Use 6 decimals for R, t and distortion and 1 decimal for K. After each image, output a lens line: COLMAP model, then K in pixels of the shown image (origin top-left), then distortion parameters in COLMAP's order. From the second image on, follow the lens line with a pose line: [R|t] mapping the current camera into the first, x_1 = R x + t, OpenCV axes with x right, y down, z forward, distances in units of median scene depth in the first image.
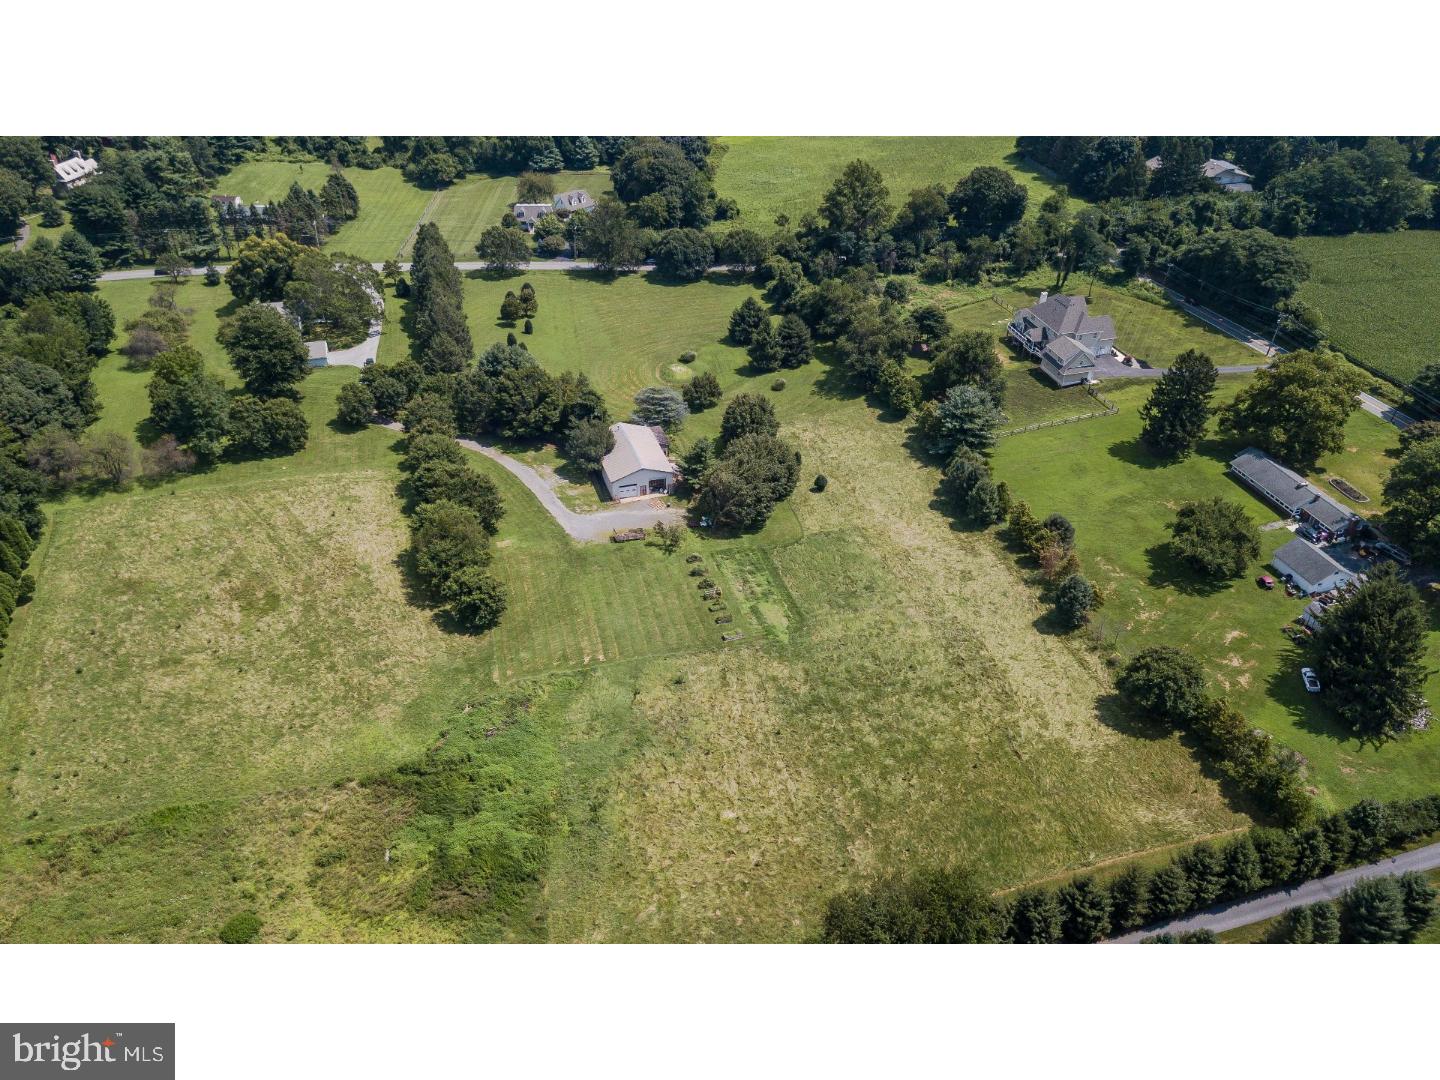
lens RADIAL K [[1111.2, 0, 712.1], [0, 1111.2, 545.6], [0, 0, 1]] dist [0.005377, 0.038583]
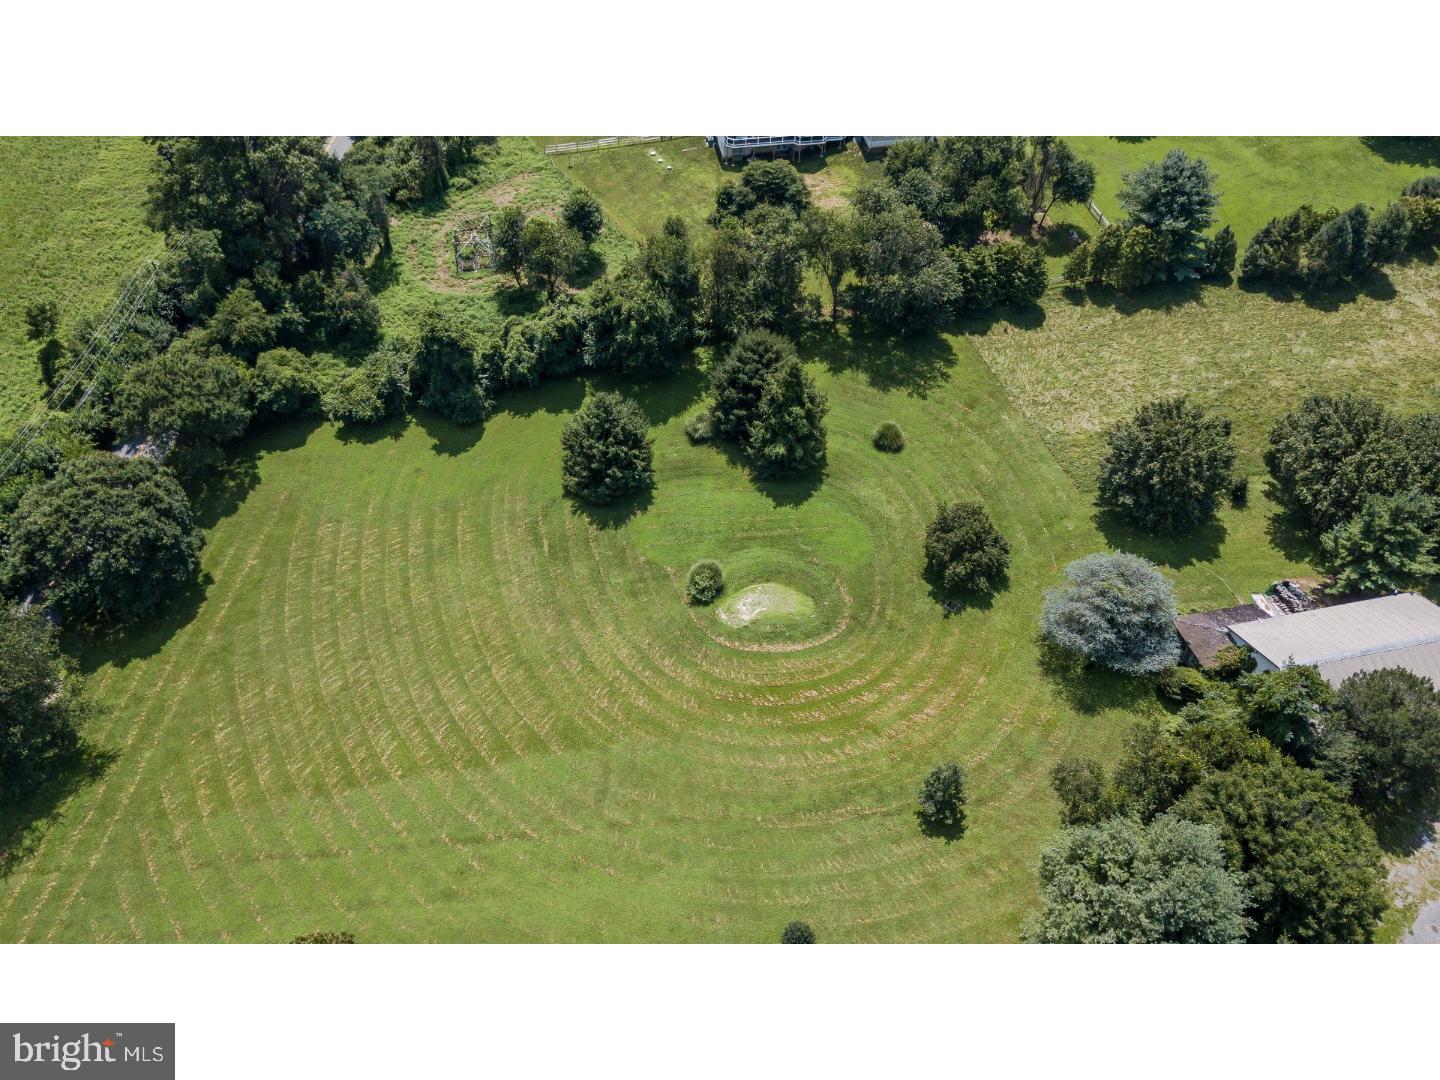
lens RADIAL K [[1125.7, 0, 713.5], [0, 1125.7, 535.2], [0, 0, 1]] dist [0.018249, 0.013786]
pose [[0.071963, -0.714351, 0.696077, -0.365887], [0.565740, 0.603995, 0.561363, -0.507366], [-0.821437, 0.353401, 0.447603, 1.003029]]
